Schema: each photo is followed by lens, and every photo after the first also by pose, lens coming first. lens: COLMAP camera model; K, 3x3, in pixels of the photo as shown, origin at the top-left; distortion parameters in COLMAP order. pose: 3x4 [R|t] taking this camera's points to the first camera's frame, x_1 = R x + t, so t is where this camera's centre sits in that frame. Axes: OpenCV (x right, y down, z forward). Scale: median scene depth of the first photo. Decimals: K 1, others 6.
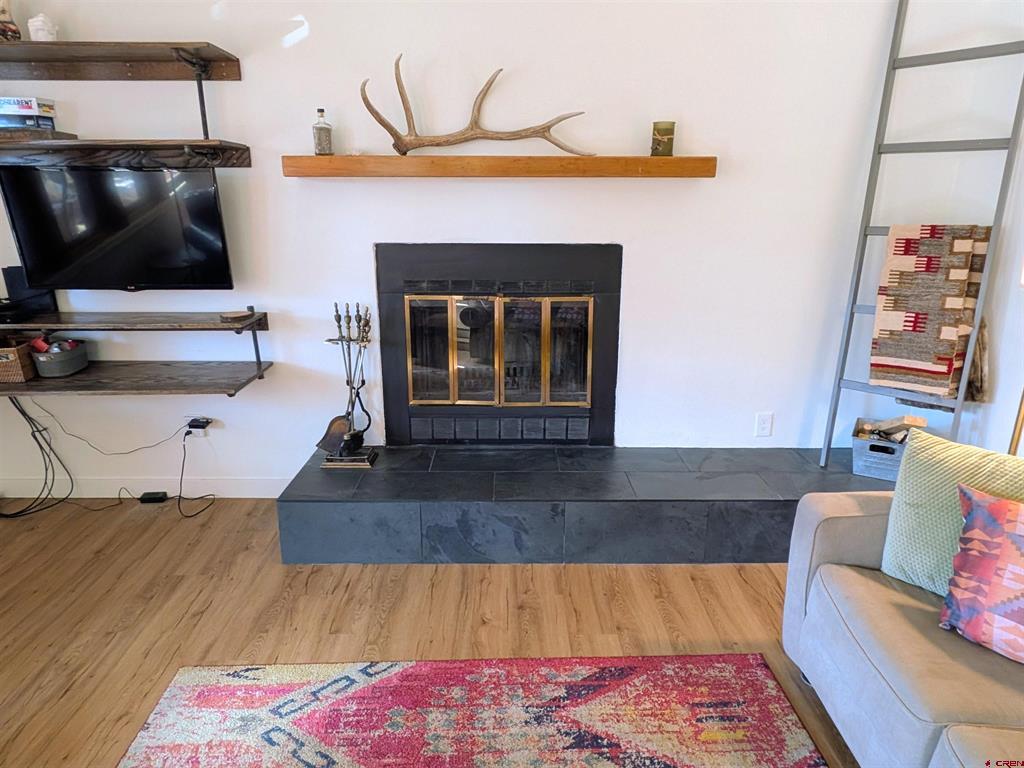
lens RADIAL K [[657.9, 0, 512.0], [0, 657.9, 384.0], [0, 0, 1]] dist [0.004957, 0.001763]
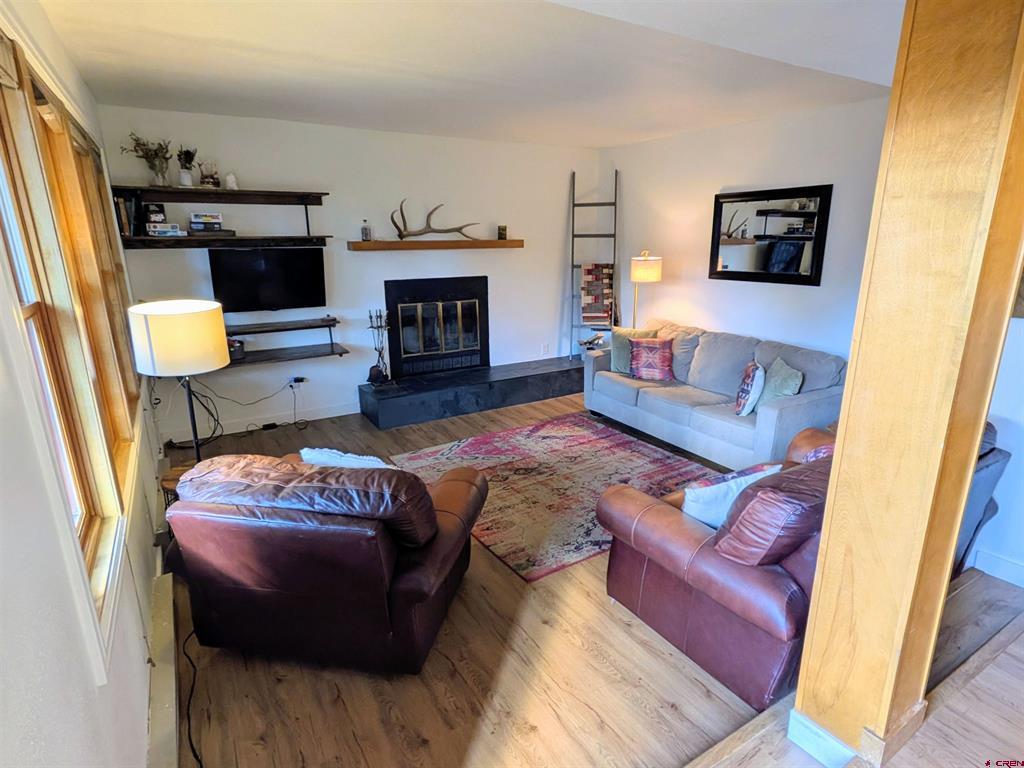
lens RADIAL K [[547.3, 0, 512.0], [0, 547.3, 384.0], [0, 0, 1]] dist [-0.001028, 0.000372]
pose [[0.858772, -0.141022, 0.492569, -0.822122], [0.151561, 0.988271, 0.018702, 0.152998], [-0.489429, 0.058593, 0.870072, -0.756687]]
